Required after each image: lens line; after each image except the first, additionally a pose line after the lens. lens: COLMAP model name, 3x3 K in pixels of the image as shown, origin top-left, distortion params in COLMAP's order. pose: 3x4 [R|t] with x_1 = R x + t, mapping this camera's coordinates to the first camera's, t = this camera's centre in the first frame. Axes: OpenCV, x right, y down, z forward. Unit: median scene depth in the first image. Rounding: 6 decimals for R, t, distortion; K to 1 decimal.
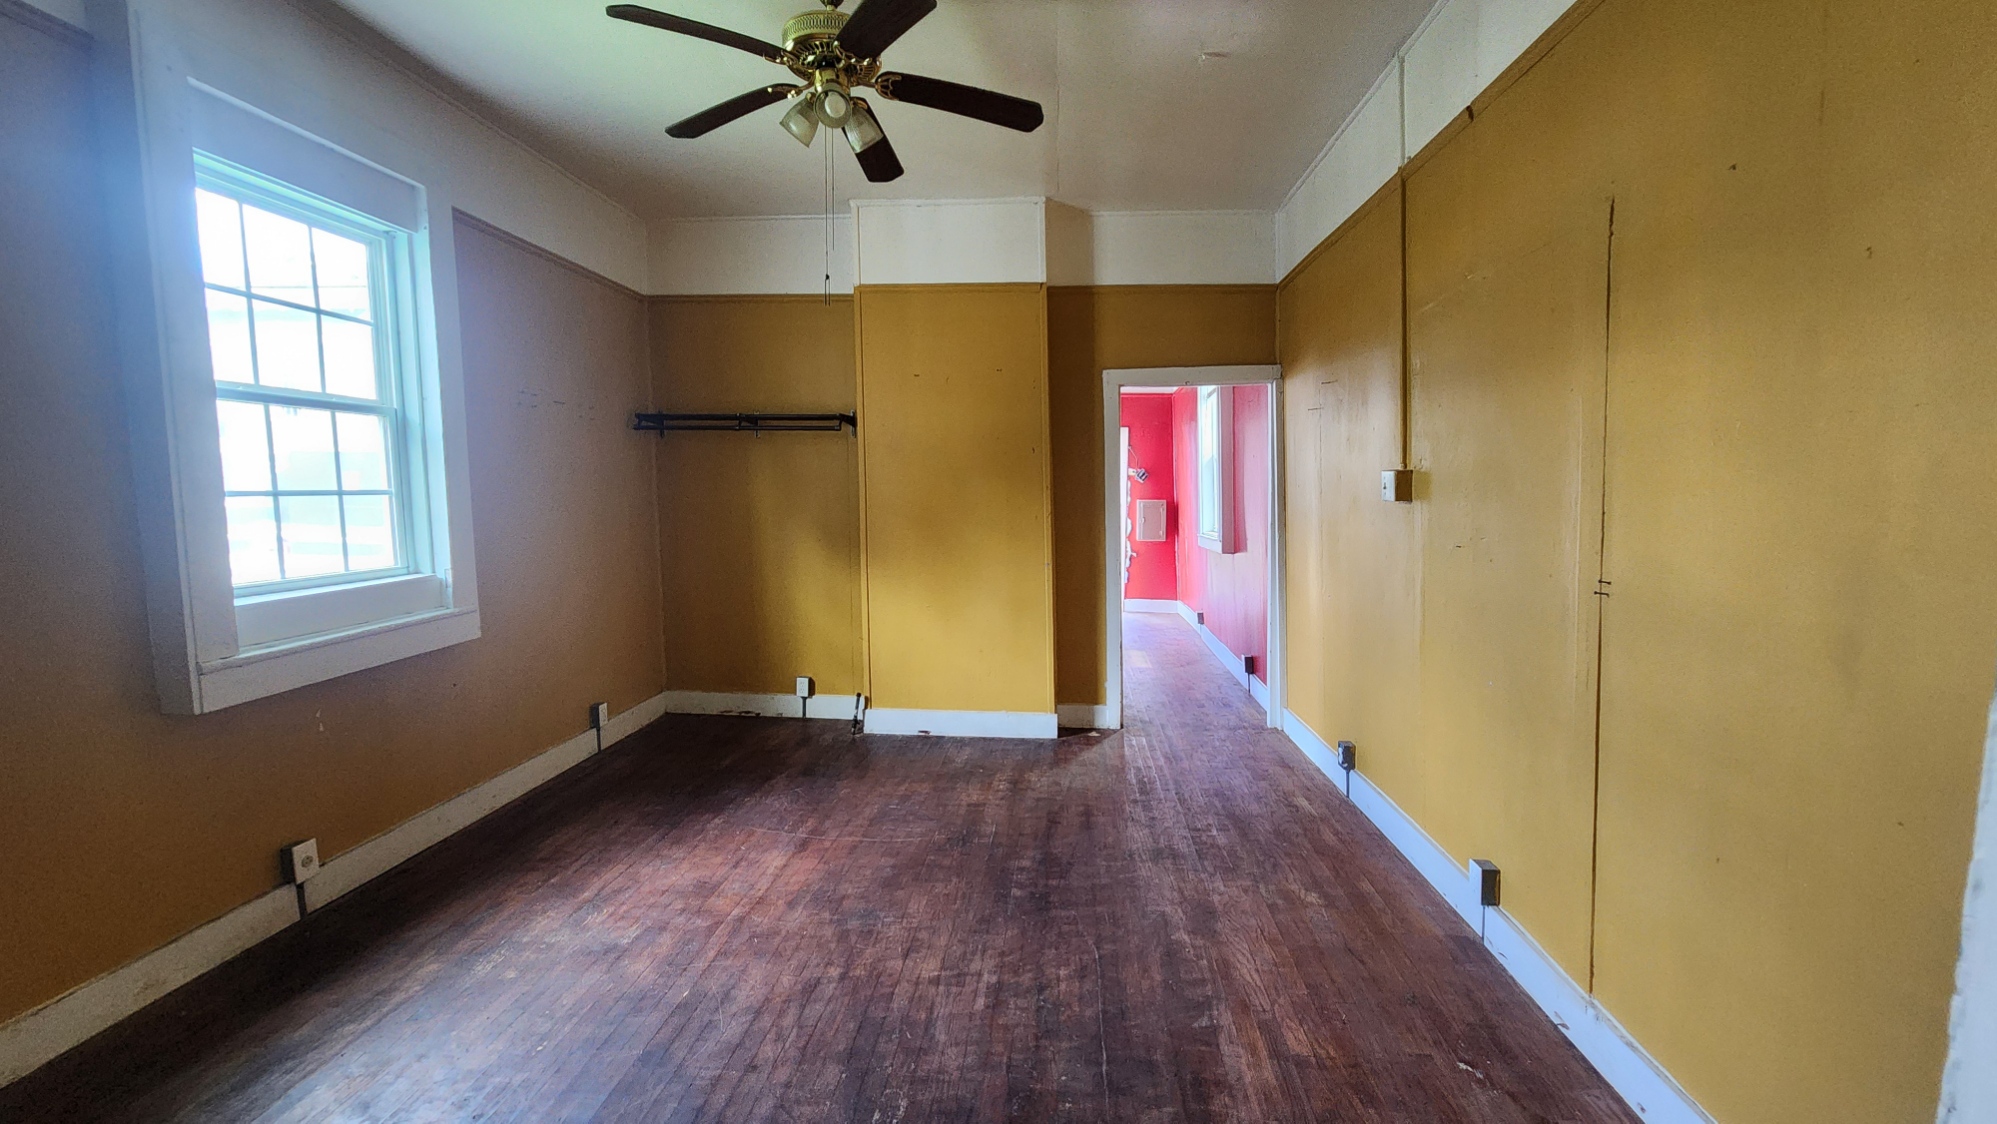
lens RADIAL K [[821.8, 0, 998.5], [0, 821.8, 562.0], [0, 0, 1]] dist [0.000862, -0.000146]
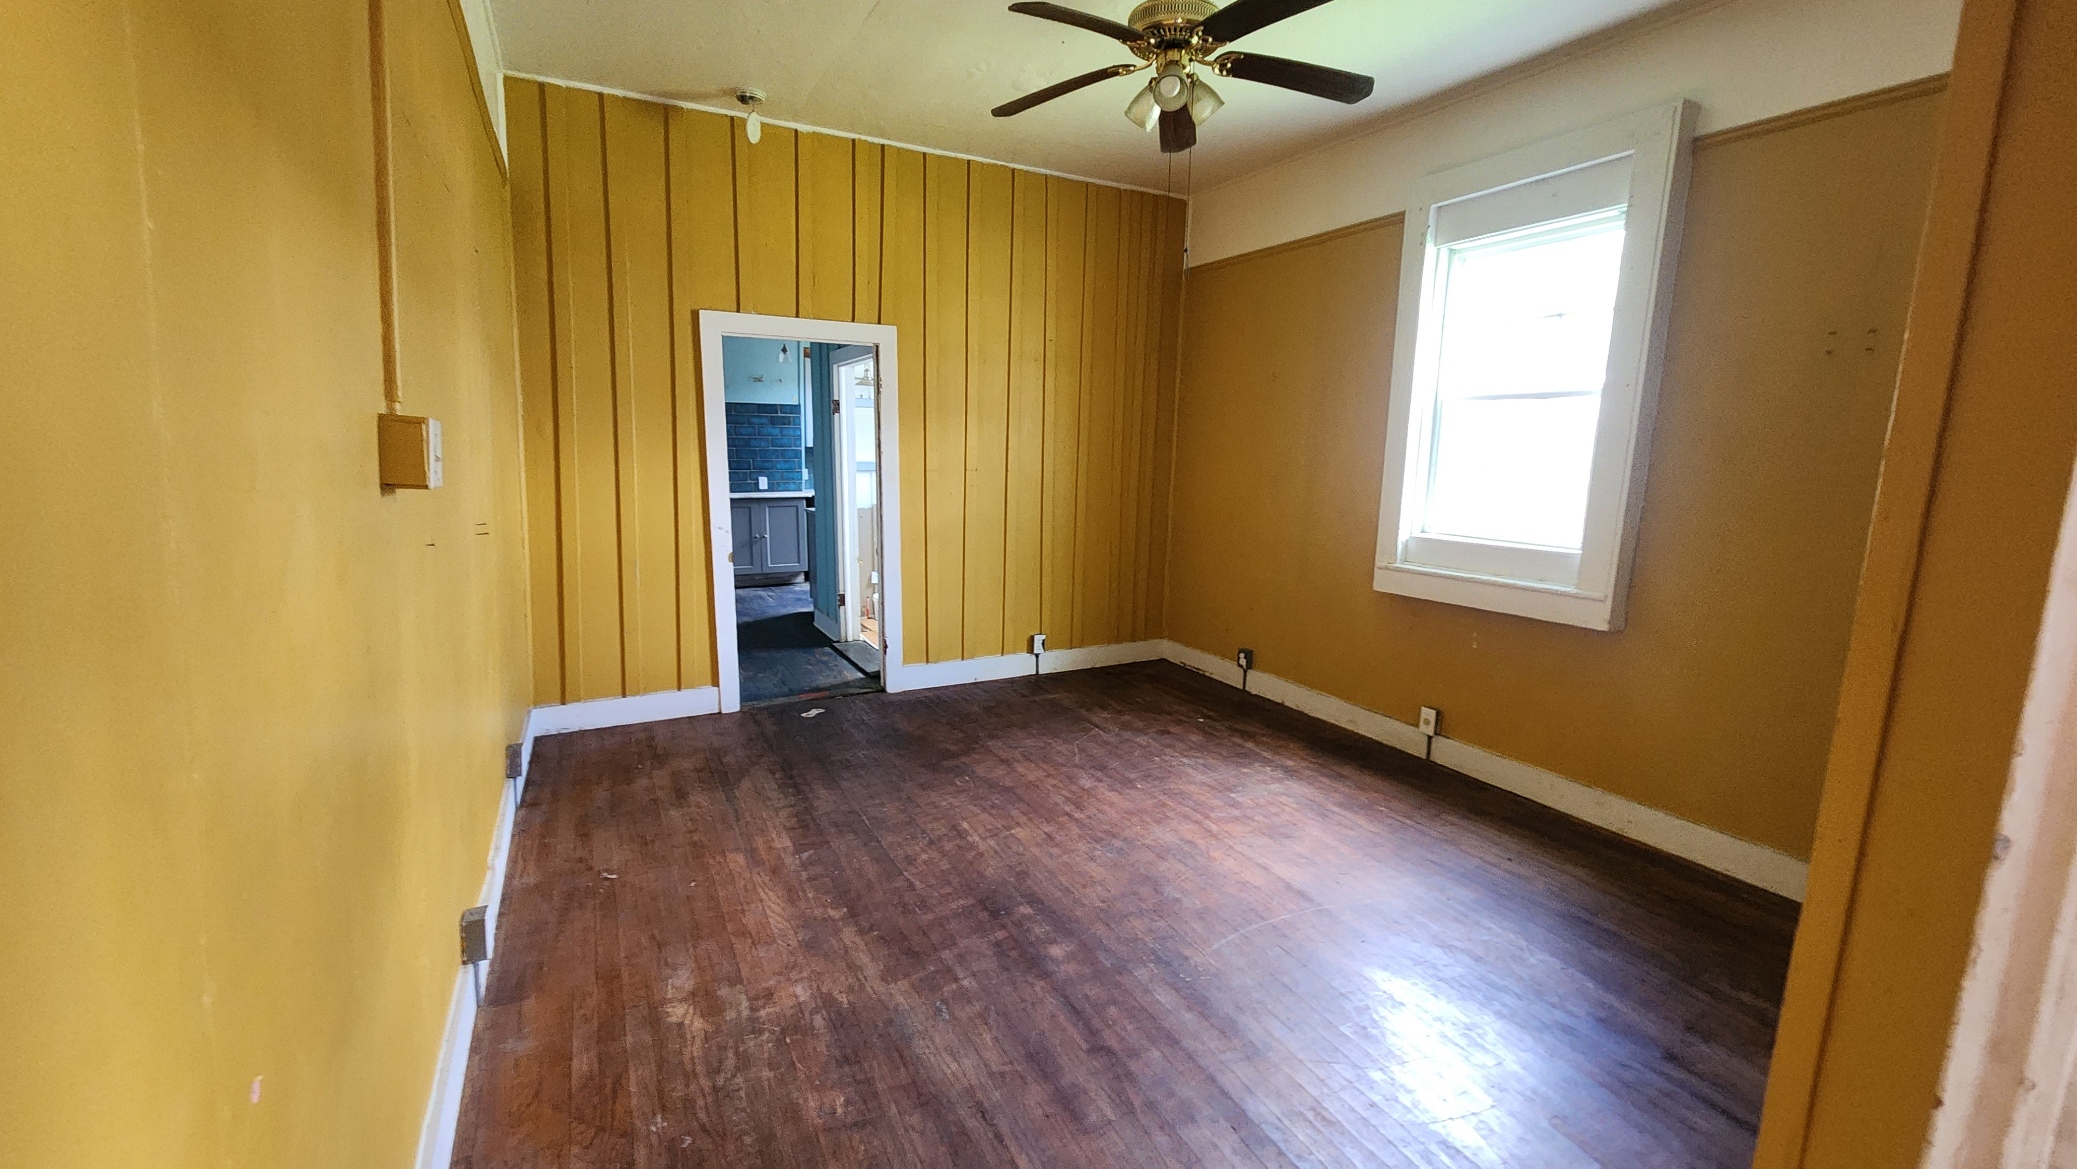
lens RADIAL K [[843.4, 0, 1042.6], [0, 843.4, 575.1], [0, 0, 1]] dist [-0.000977, 0.000166]
pose [[-0.838534, 0.067057, -0.540706, 0.555123], [-0.069159, 0.971270, 0.227707, -0.192563], [0.540441, 0.228335, -0.809806, 1.928583]]
